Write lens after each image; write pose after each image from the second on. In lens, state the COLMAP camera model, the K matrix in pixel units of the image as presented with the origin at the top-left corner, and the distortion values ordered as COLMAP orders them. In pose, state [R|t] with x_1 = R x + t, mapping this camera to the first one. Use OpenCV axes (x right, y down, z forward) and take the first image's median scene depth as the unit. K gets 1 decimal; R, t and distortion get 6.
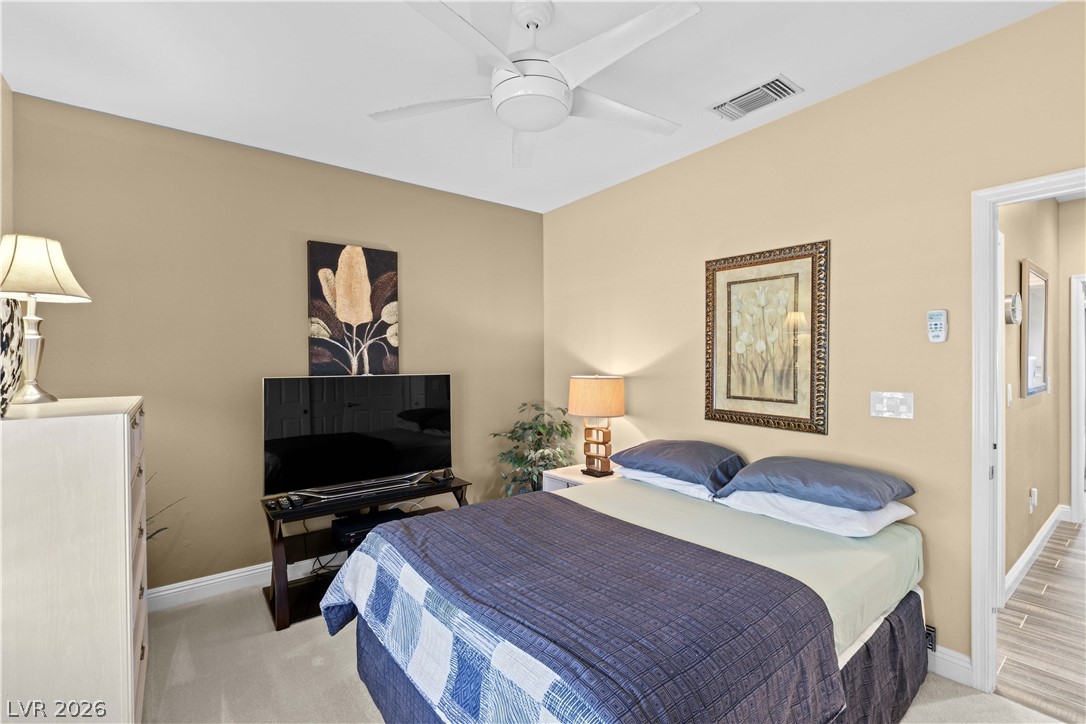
lens RADIAL K [[479.4, 0, 540.7], [0, 479.4, 366.1], [0, 0, 1]] dist [-0.000141, -0.000799]
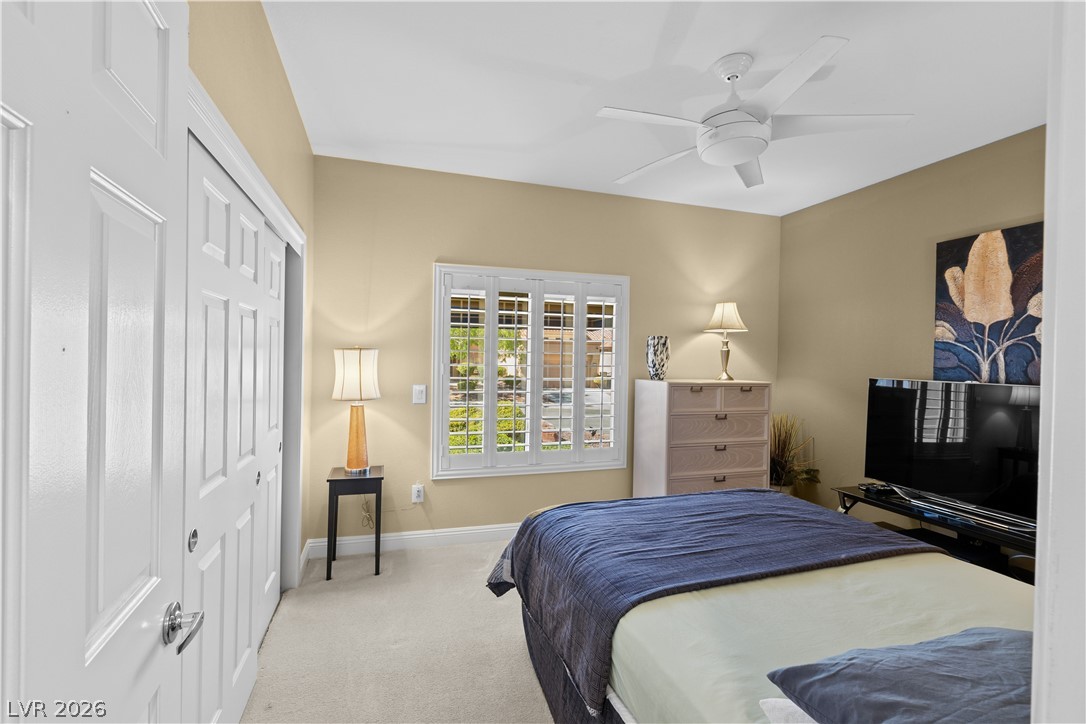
lens RADIAL K [[479.4, 0, 540.6], [0, 479.4, 358.0], [0, 0, 1]] dist [-0.000141, -0.000799]
pose [[-0.329709, 0.007855, -0.944050, 0.683784], [-0.015384, 0.999788, 0.013692, -0.024852], [0.943957, 0.019038, -0.329518, 0.532255]]
